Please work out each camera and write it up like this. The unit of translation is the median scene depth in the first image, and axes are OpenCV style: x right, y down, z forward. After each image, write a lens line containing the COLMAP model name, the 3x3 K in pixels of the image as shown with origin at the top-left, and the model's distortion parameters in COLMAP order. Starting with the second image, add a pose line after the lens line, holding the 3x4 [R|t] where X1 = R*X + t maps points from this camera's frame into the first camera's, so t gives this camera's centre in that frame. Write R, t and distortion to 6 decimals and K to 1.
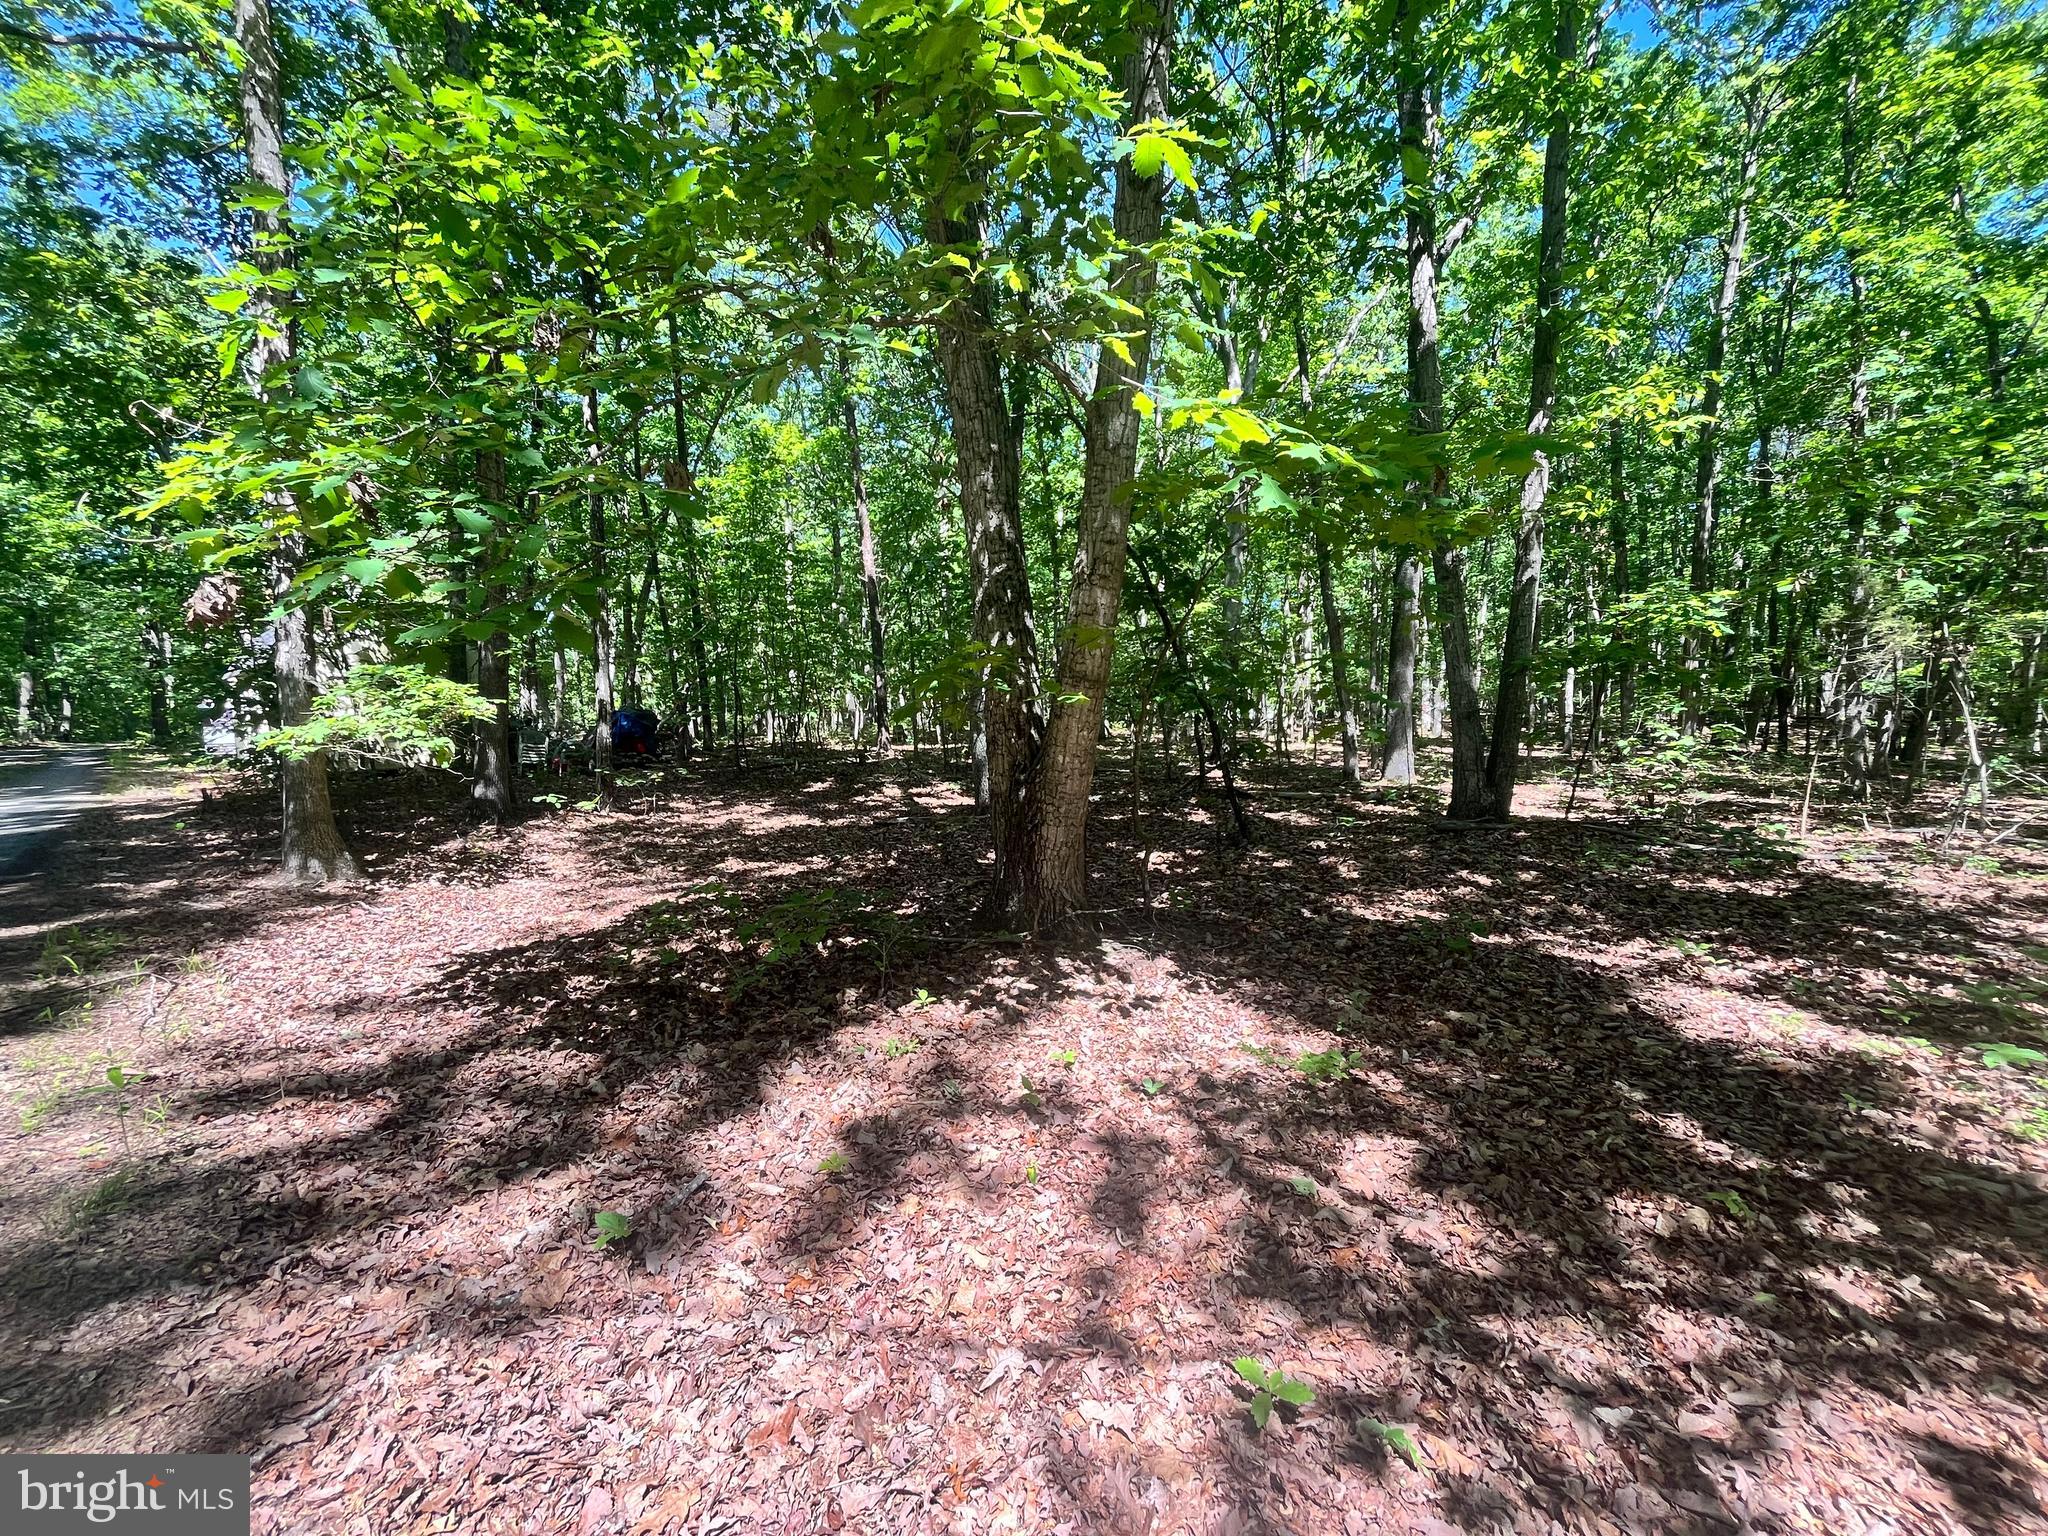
lens RADIAL K [[831.7, 0, 1027.7], [0, 831.7, 771.2], [0, 0, 1]] dist [0.000836, 0.000547]
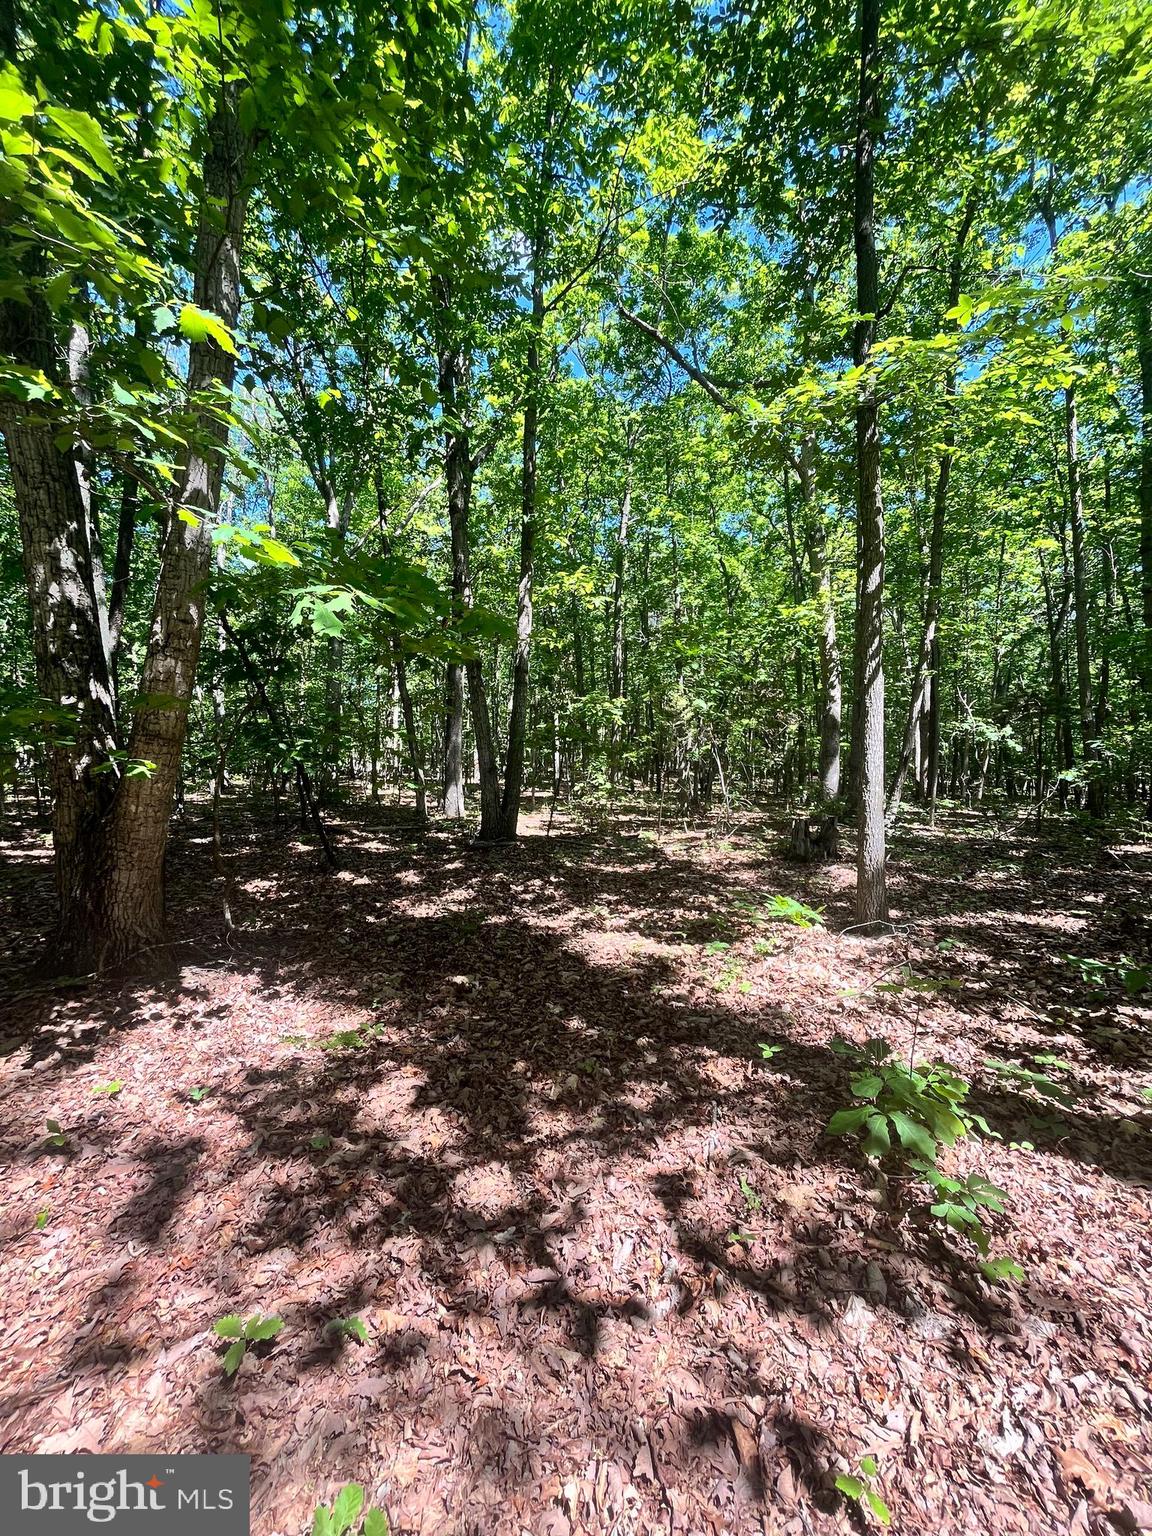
lens RADIAL K [[623.8, 0, 578.7], [0, 623.8, 767.2], [0, 0, 1]] dist [0.000836, 0.000547]
pose [[0.825418, 0.004573, 0.564503, 0.061375], [0.034571, 0.997681, -0.058631, -0.000066], [-0.563462, 0.067911, 0.823346, -0.021231]]
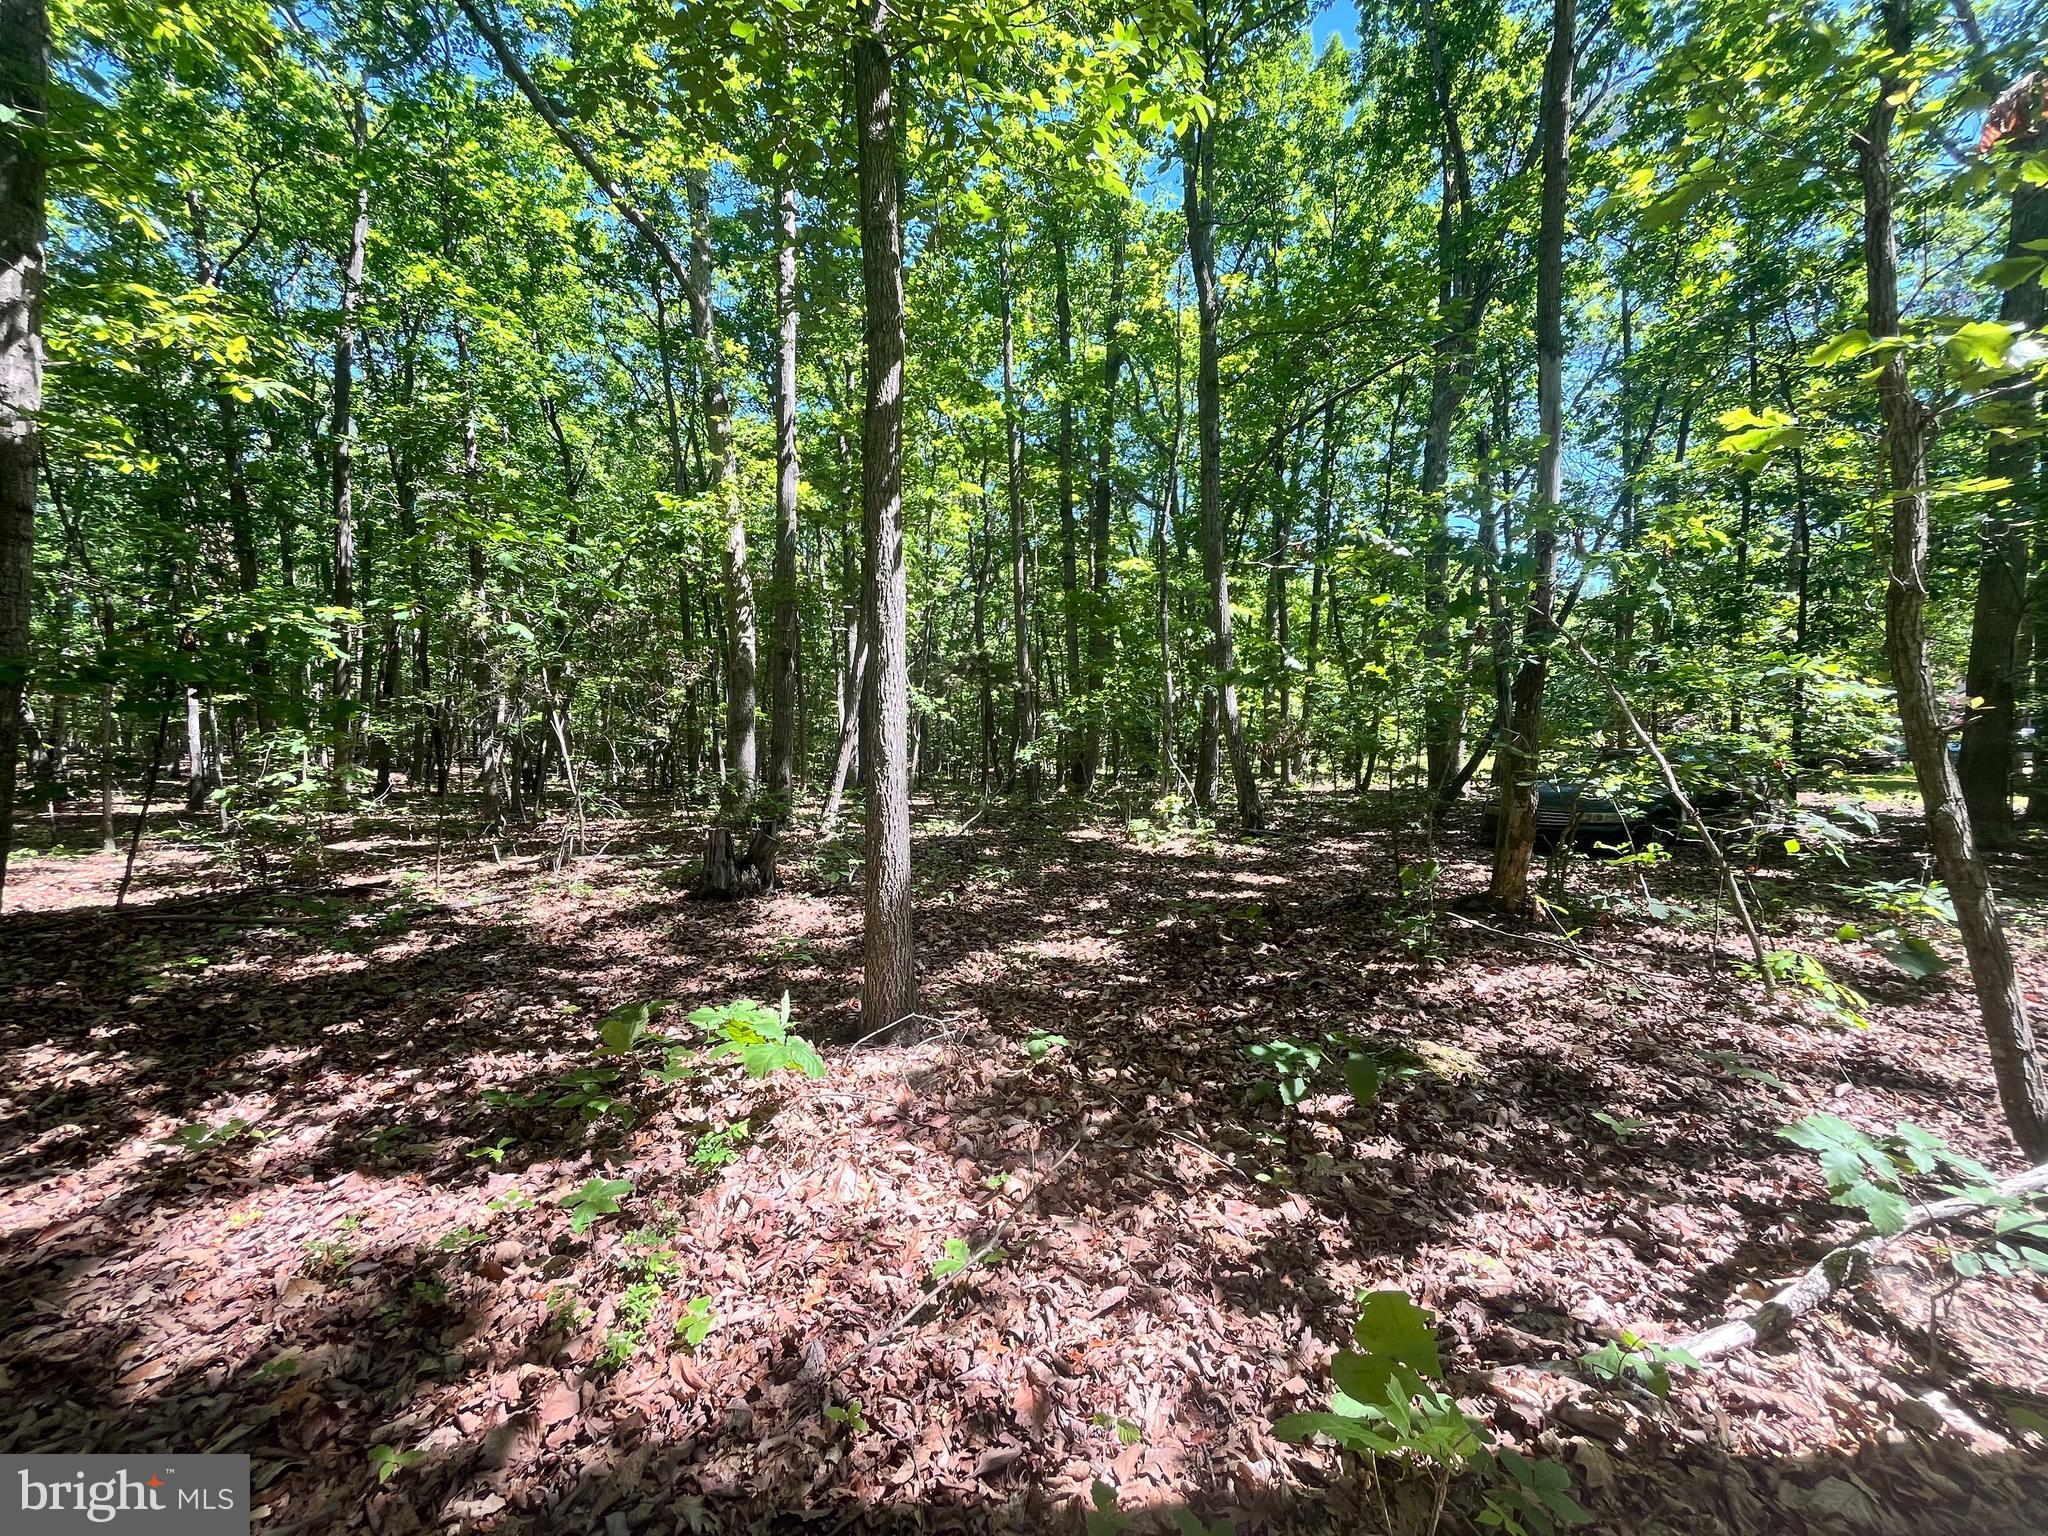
lens RADIAL K [[831.3, 0, 1024.9], [0, 831.3, 766.2], [0, 0, 1]] dist [0.000080, 0.000541]
pose [[0.231233, -0.019583, 0.972701, 0.348615], [0.074030, 0.997253, 0.002478, -0.006642], [-0.970078, 0.071436, 0.232048, 0.274783]]
